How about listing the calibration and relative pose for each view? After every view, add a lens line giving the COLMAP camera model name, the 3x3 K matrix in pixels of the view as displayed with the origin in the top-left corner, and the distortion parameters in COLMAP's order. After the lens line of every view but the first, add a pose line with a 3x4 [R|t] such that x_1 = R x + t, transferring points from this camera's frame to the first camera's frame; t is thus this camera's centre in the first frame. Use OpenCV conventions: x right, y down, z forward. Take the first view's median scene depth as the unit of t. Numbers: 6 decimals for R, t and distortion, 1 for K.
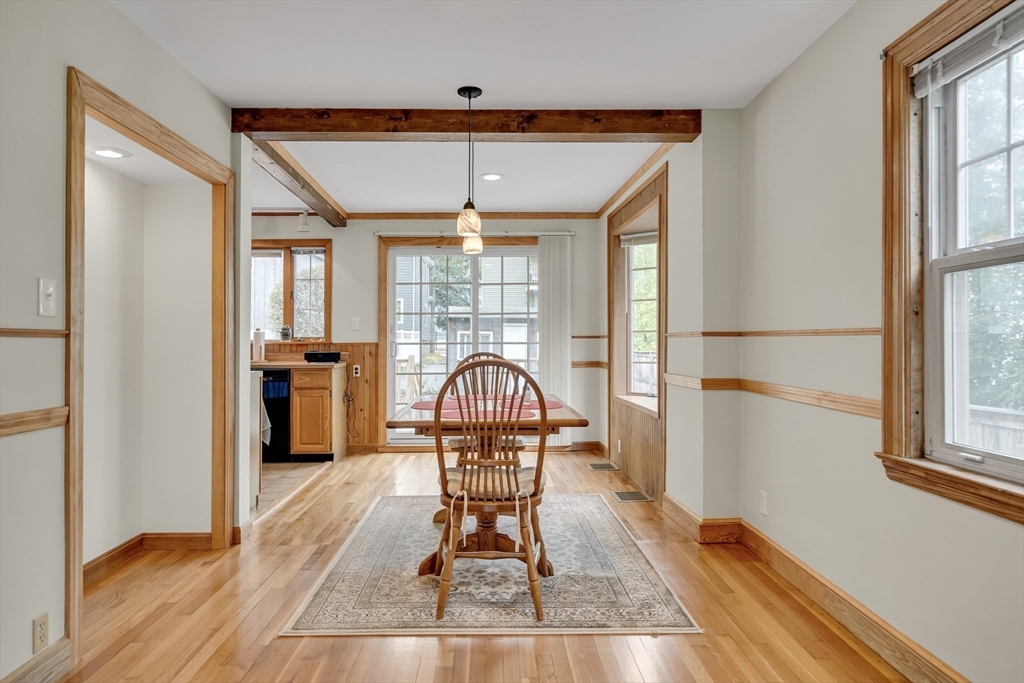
lens RADIAL K [[665.1, 0, 508.7], [0, 665.1, 343.2], [0, 0, 1]] dist [-0.001434, -0.001633]
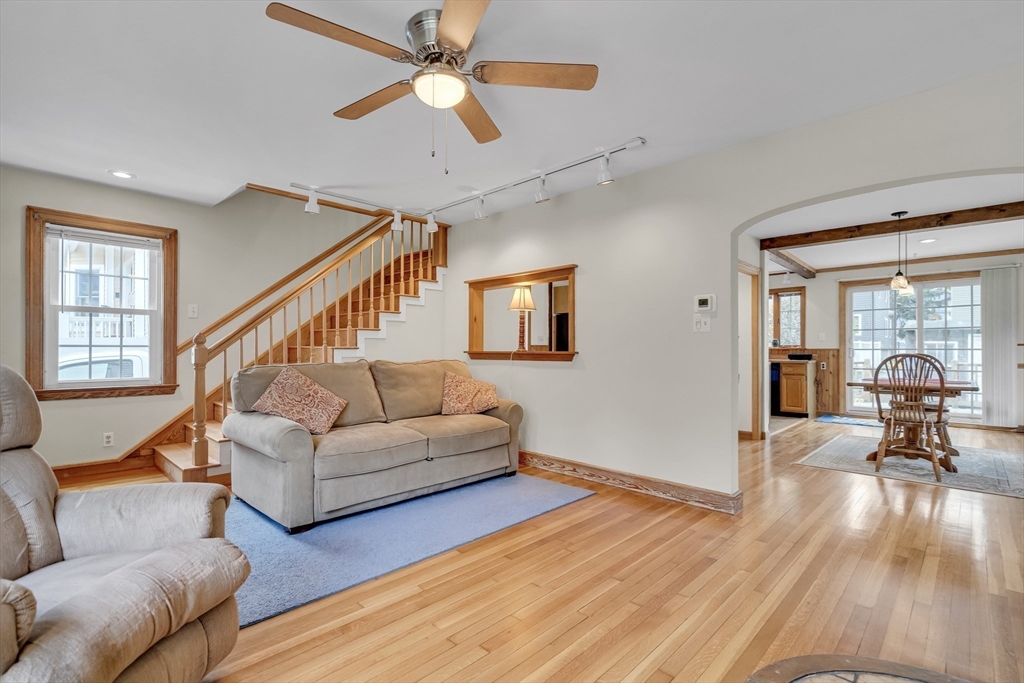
lens RADIAL K [[473.2, 0, 509.1], [0, 473.2, 343.3], [0, 0, 1]] dist [0.000512, 0.000751]
pose [[0.698691, -0.005732, -0.715401, 0.069657], [-0.006789, 0.999870, -0.014641, 0.009168], [0.715392, 0.015086, 0.698561, -0.398192]]
